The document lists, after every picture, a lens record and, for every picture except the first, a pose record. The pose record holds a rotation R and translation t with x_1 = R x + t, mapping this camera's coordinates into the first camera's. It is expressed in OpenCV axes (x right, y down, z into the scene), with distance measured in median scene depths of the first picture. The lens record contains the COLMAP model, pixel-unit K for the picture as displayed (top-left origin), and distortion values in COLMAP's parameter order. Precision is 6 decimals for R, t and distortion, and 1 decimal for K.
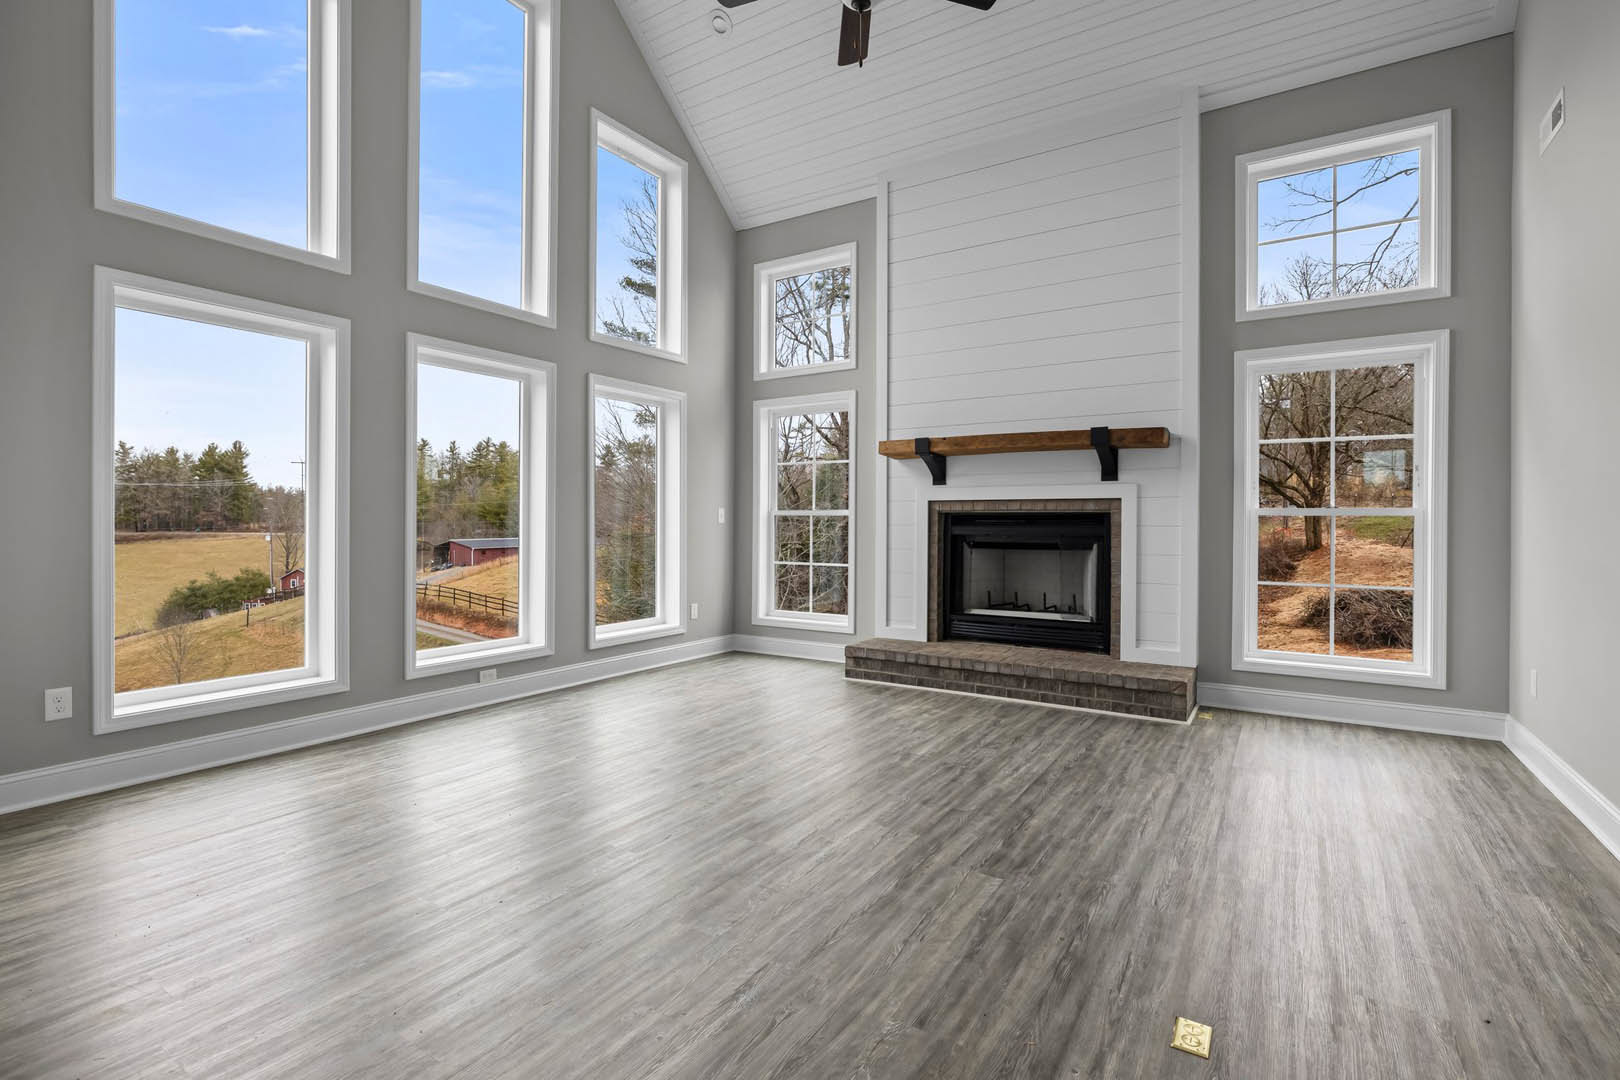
lens RADIAL K [[791.5, 0, 814.3], [0, 791.5, 523.6], [0, 0, 1]] dist [0.012758, -0.002725]
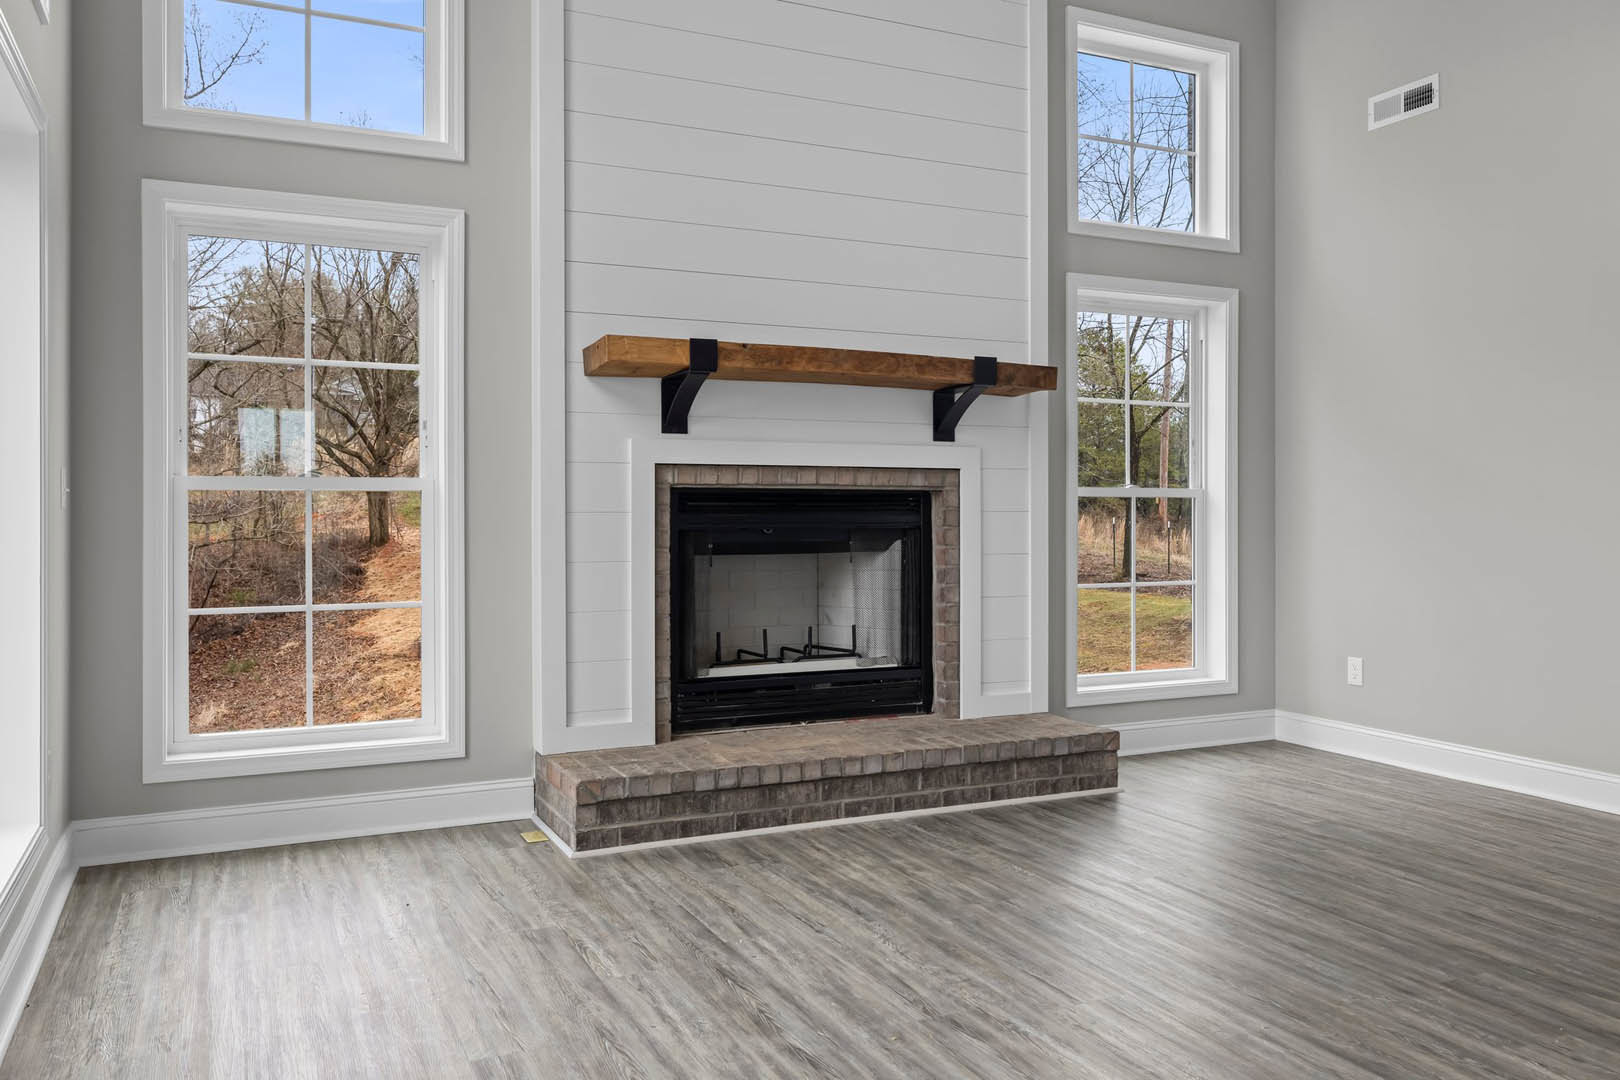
lens RADIAL K [[1247.3, 0, 831.3], [0, 1247.3, 511.7], [0, 0, 1]] dist [-0.002063, -0.004072]
pose [[0.519658, -0.005973, 0.854354, -0.529547], [0.001912, 0.999981, 0.005829, -0.003016], [-0.854372, -0.001395, 0.519660, 0.550274]]
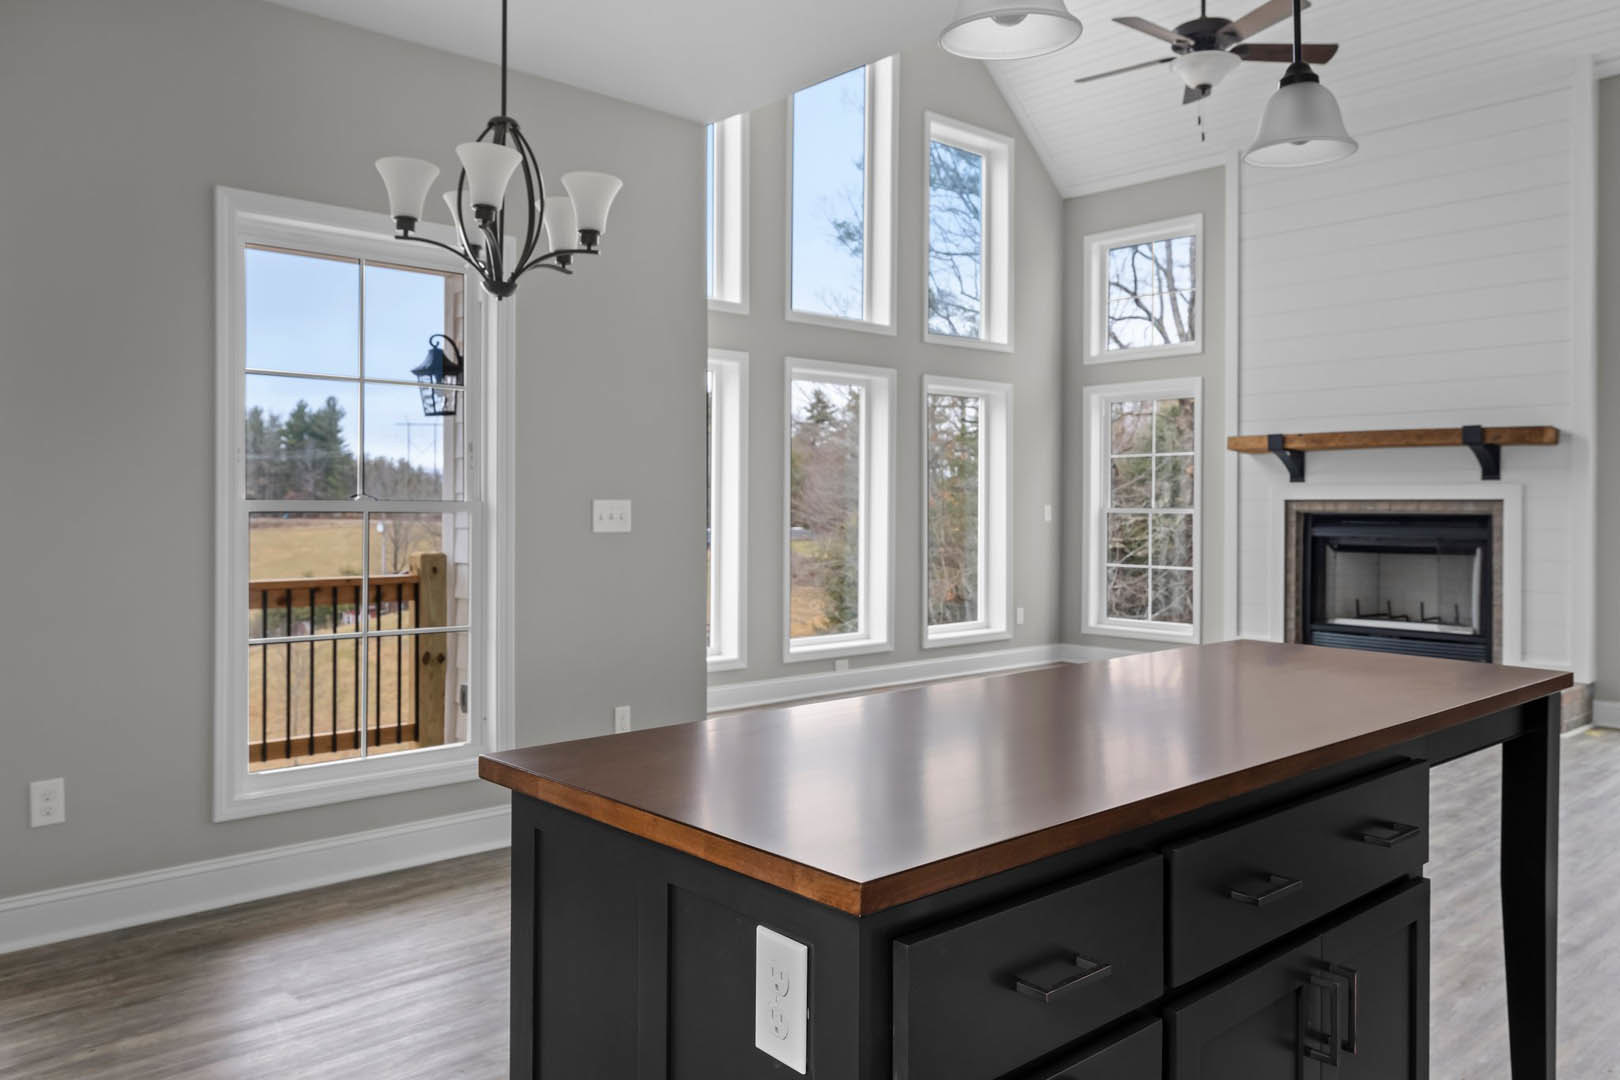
lens RADIAL K [[1315.0, 0, 805.1], [0, 1315.0, 496.4], [0, 0, 1]] dist [0.049785, 0.007409]
pose [[0.969099, -0.001786, -0.246666, -0.017529], [-0.000010, 0.999973, -0.007281, -0.023742], [0.246673, 0.007059, 0.969073, -0.692619]]
